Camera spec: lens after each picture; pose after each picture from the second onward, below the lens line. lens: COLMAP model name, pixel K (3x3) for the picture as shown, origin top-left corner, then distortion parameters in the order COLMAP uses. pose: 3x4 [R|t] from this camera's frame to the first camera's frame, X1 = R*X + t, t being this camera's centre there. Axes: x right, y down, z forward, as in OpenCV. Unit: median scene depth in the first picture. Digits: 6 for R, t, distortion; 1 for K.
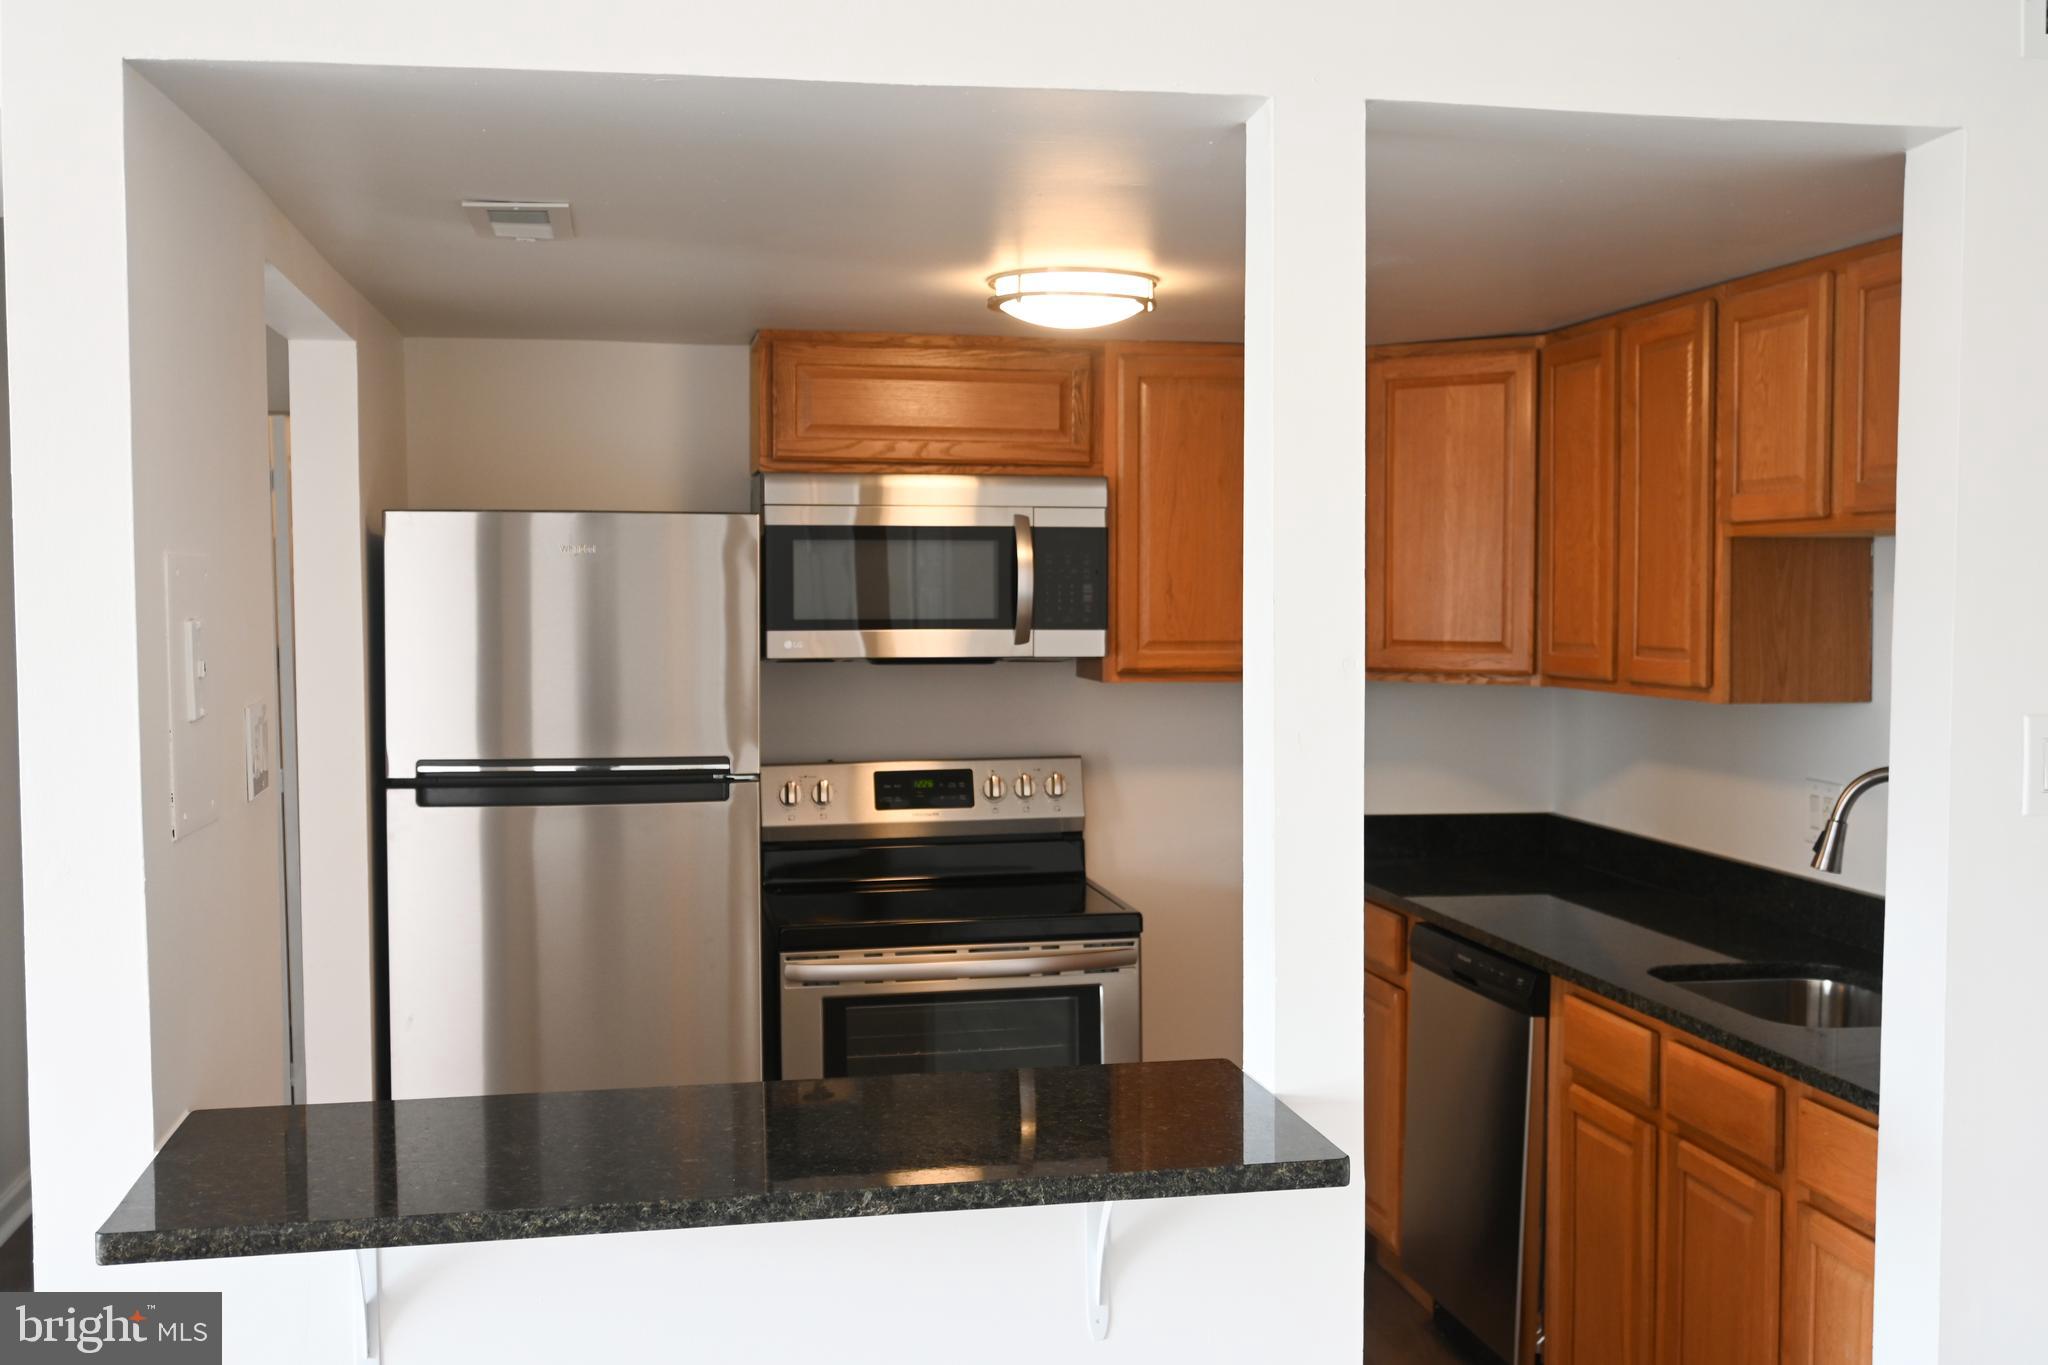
lens RADIAL K [[2080.9, 0, 1025.1], [0, 2080.9, 689.6], [0, 0, 1]] dist [0.016833, 0.000000]
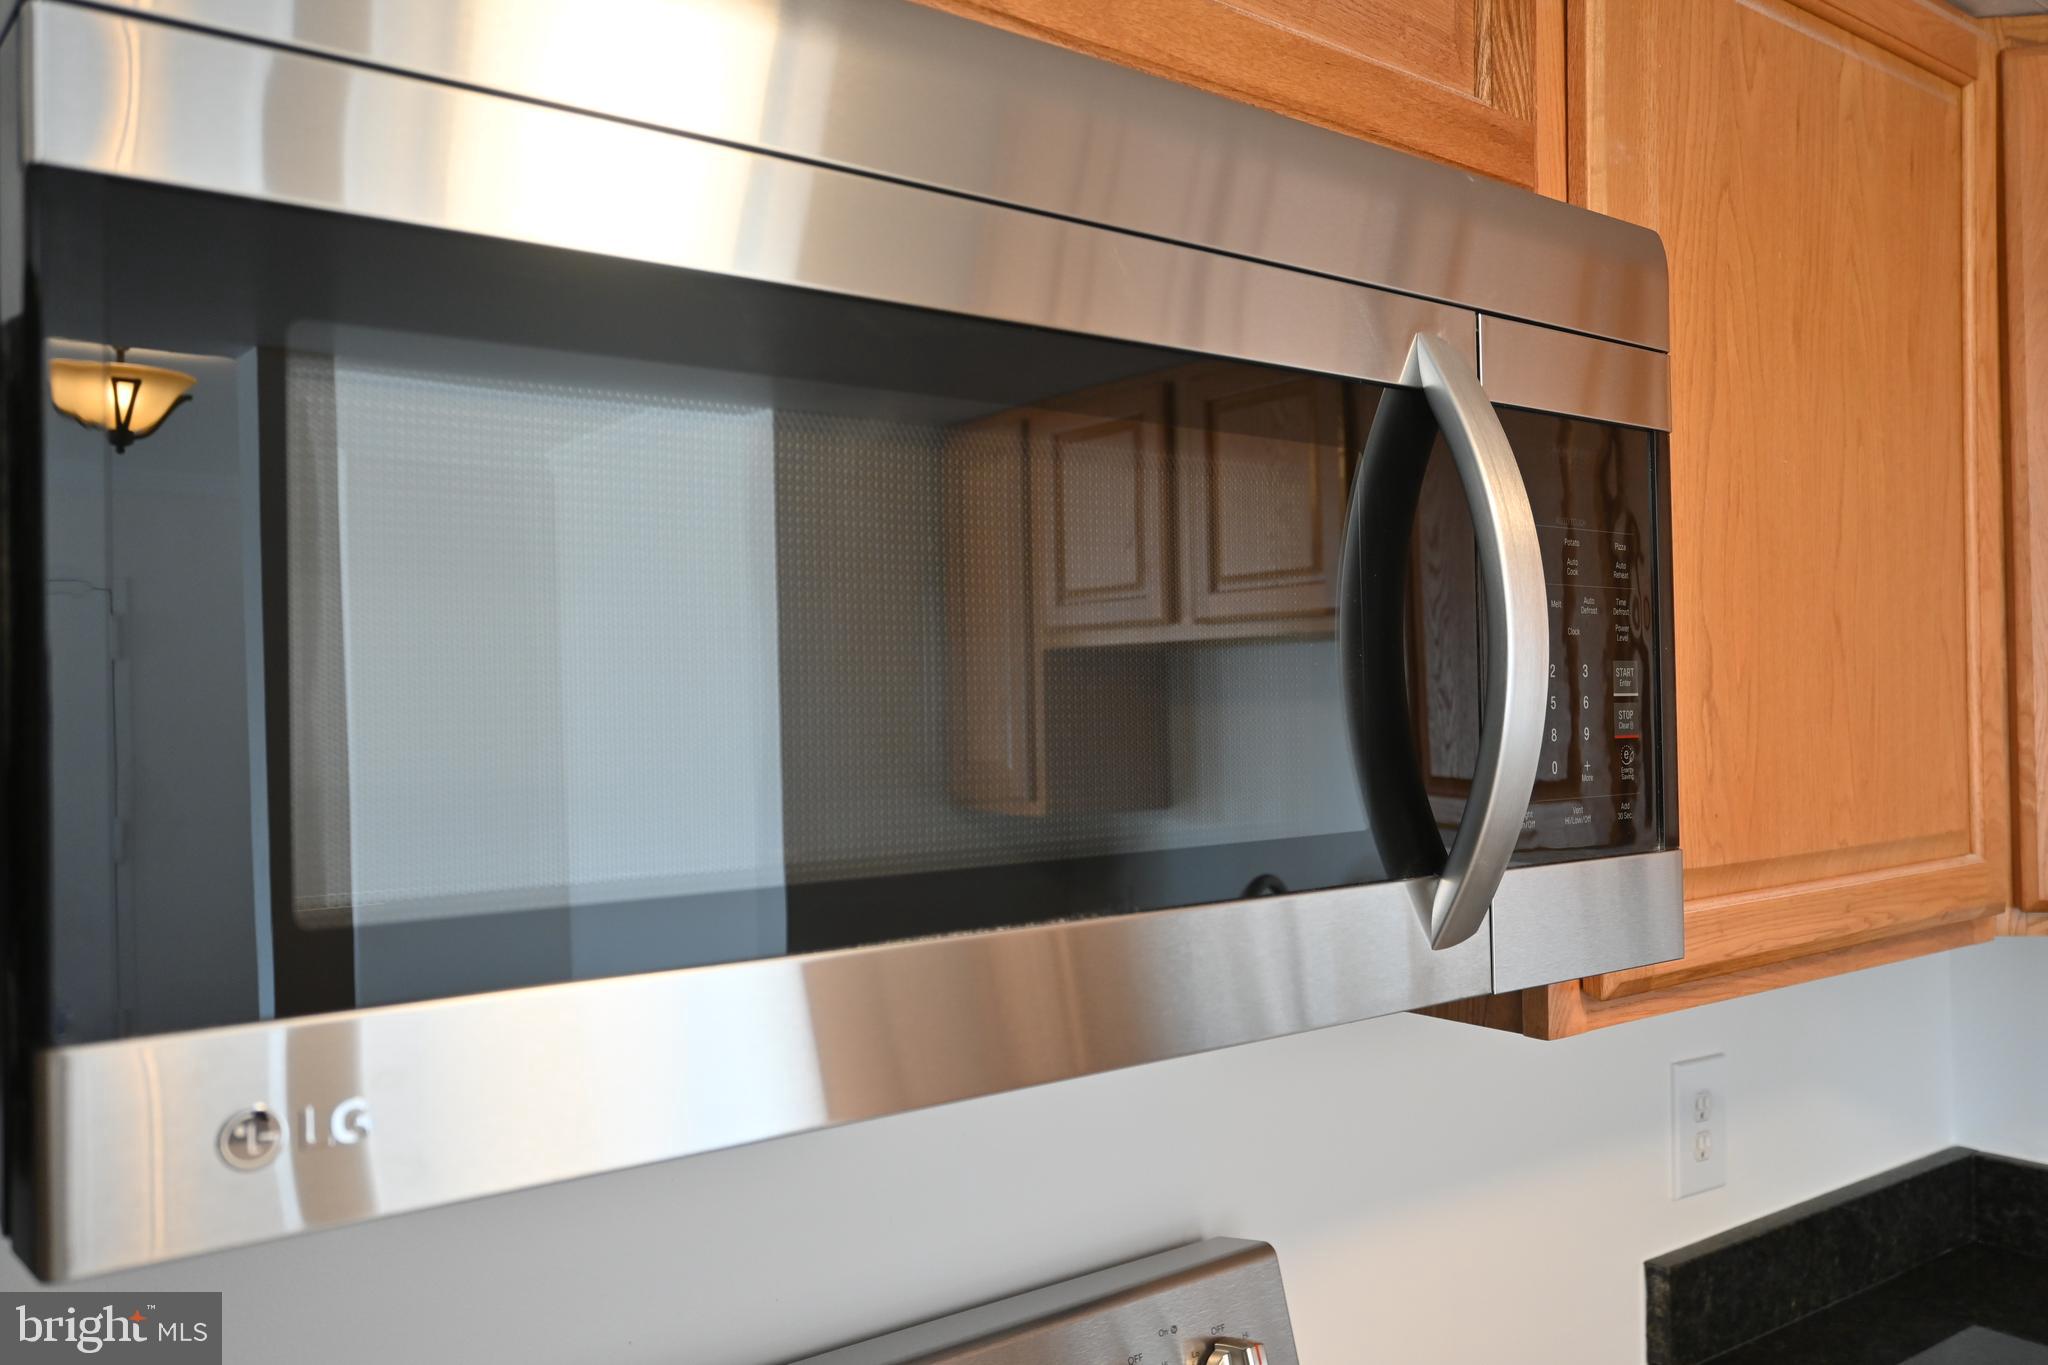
lens RADIAL K [[1544.2, 0, 1024.2], [0, 1544.2, 673.8], [0, 0, 1]] dist [-0.006492, -0.003531]
pose [[0.902273, -0.007508, 0.431099, -0.109434], [0.036456, 0.997596, -0.058926, -0.041893], [-0.429621, 0.068883, 0.900378, 0.871695]]
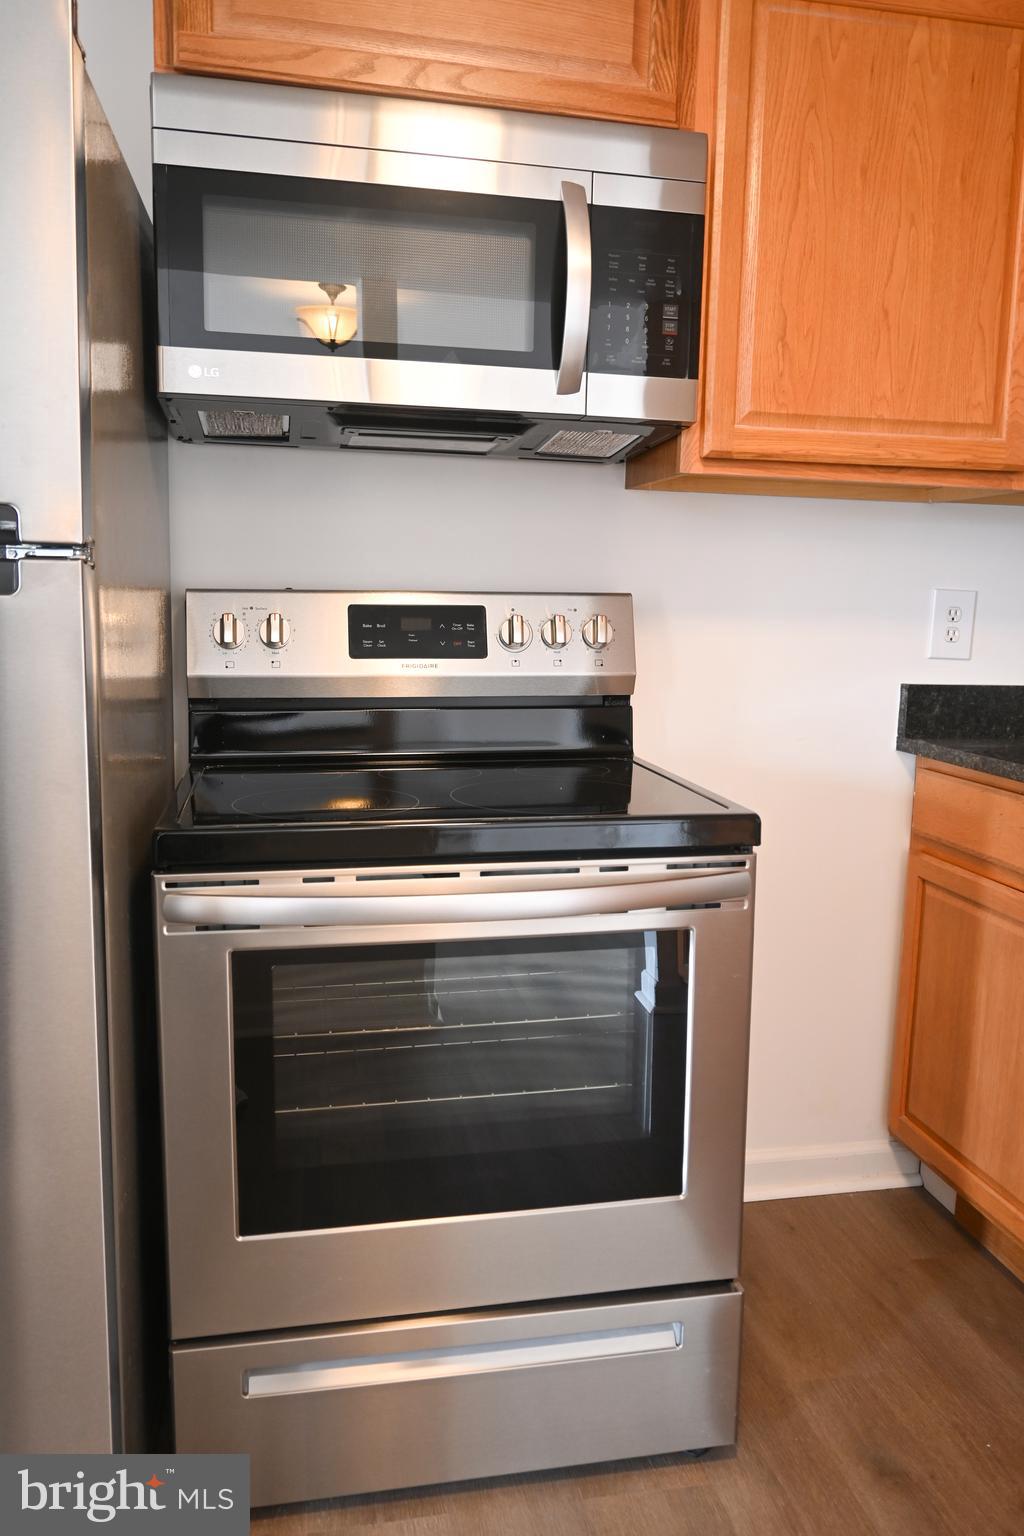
lens RADIAL K [[1158.1, 0, 506.5], [0, 1158.1, 757.7], [0, 0, 1]] dist [-0.006492, -0.003531]
pose [[0.999782, 0.019230, 0.008129, -0.021375], [-0.019882, 0.995770, 0.089699, 0.058222], [-0.006369, -0.089841, 0.995936, 0.629871]]
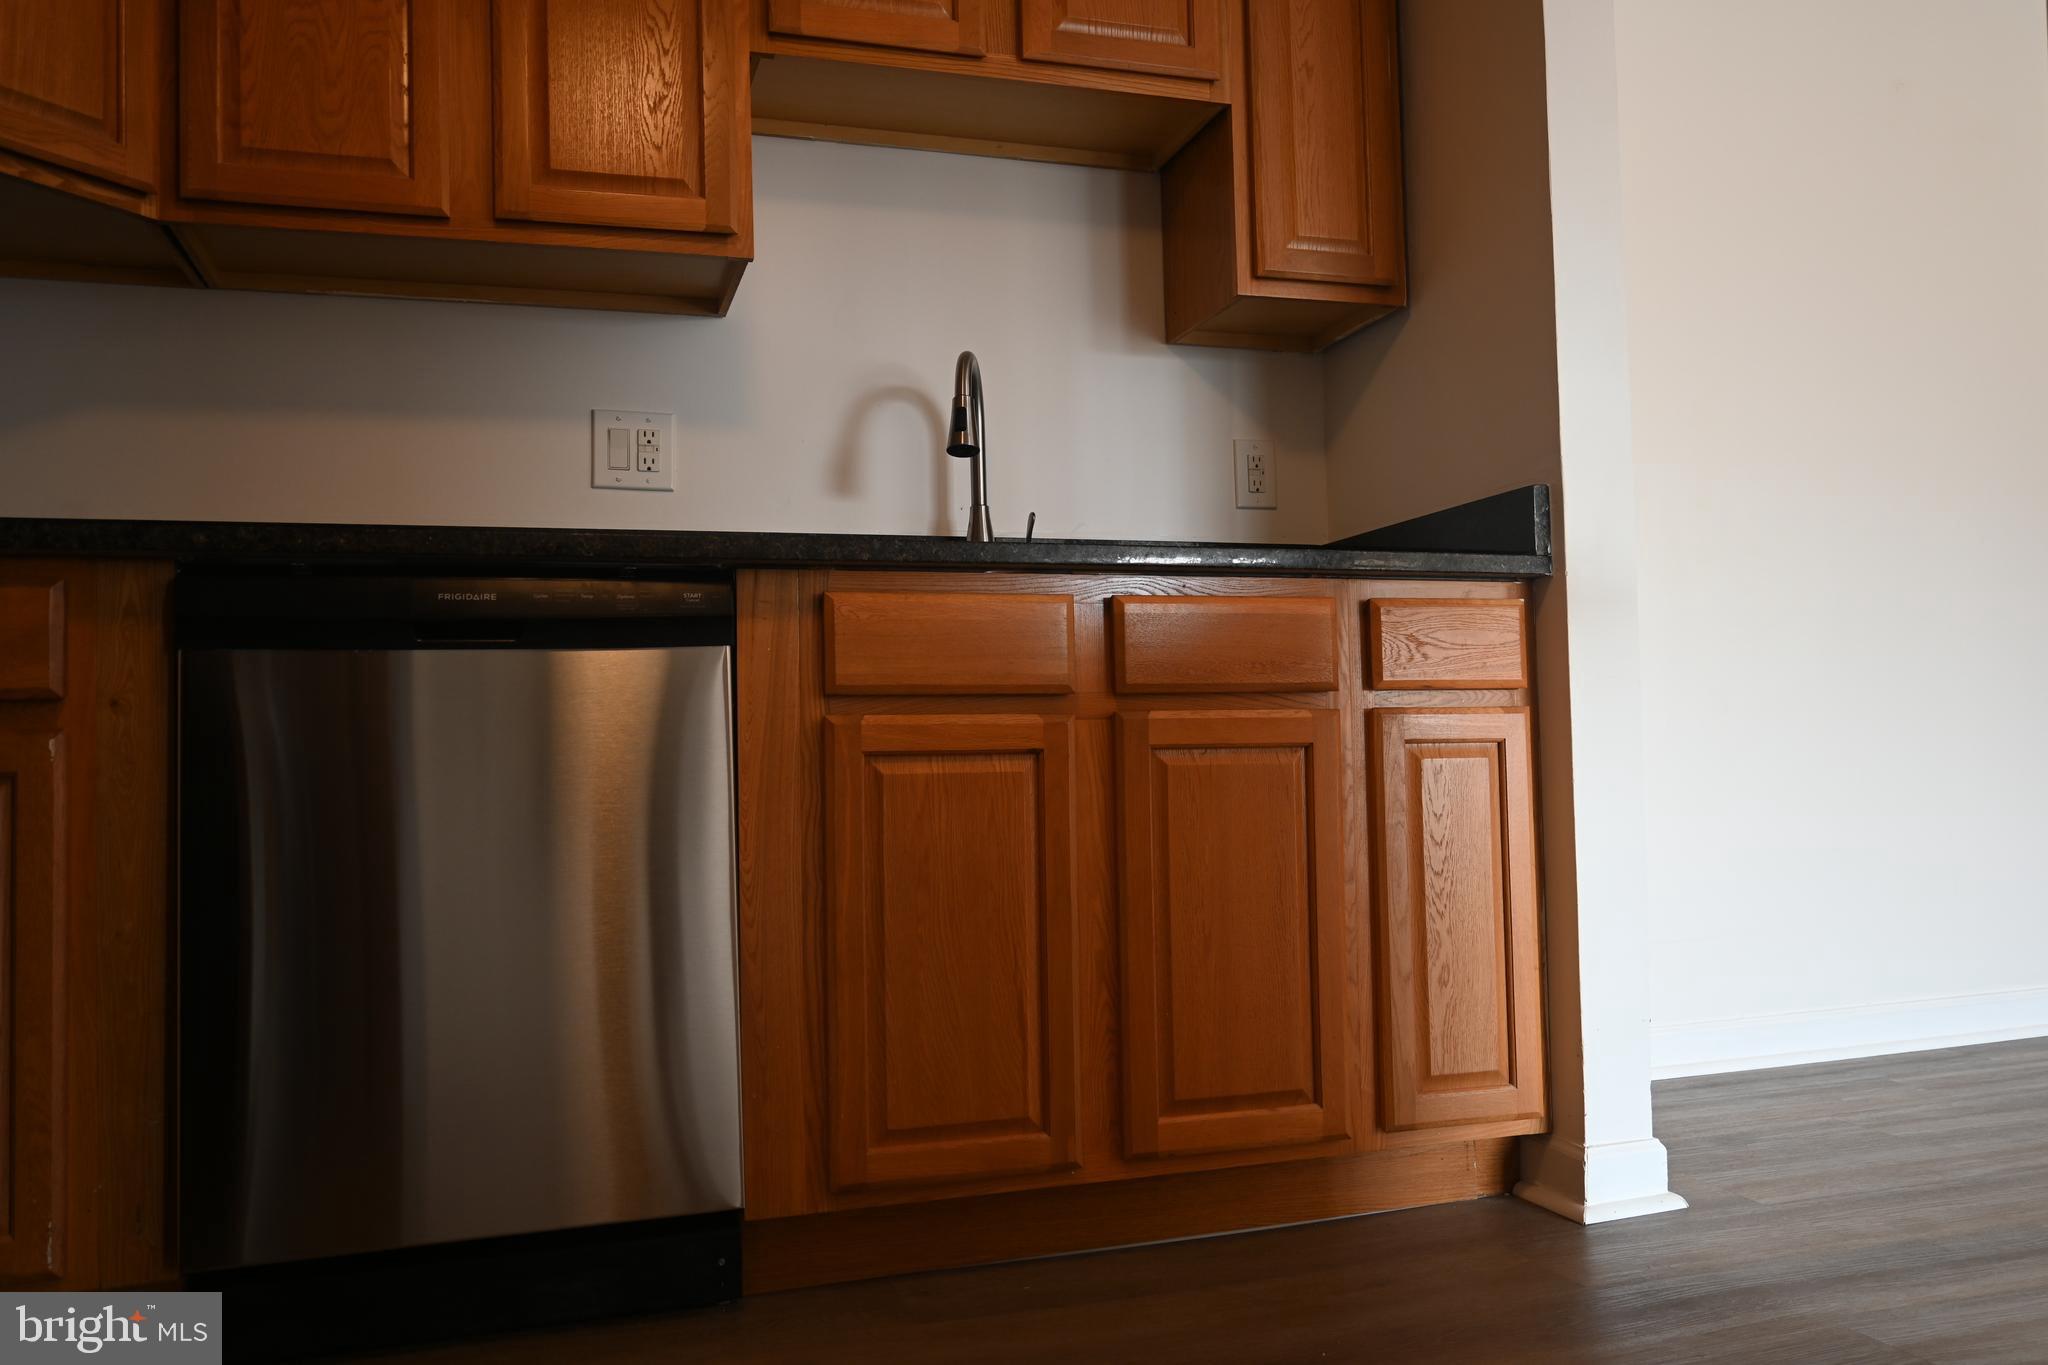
lens RADIAL K [[1544.2, 0, 1023.0], [0, 1544.2, 690.5], [0, 0, 1]] dist [-0.006492, -0.003531]
pose [[-0.121632, 0.045637, 0.991526, -0.207146], [0.073229, 0.996633, -0.036889, 0.164716], [-0.989870, 0.068121, -0.124565, 0.818346]]
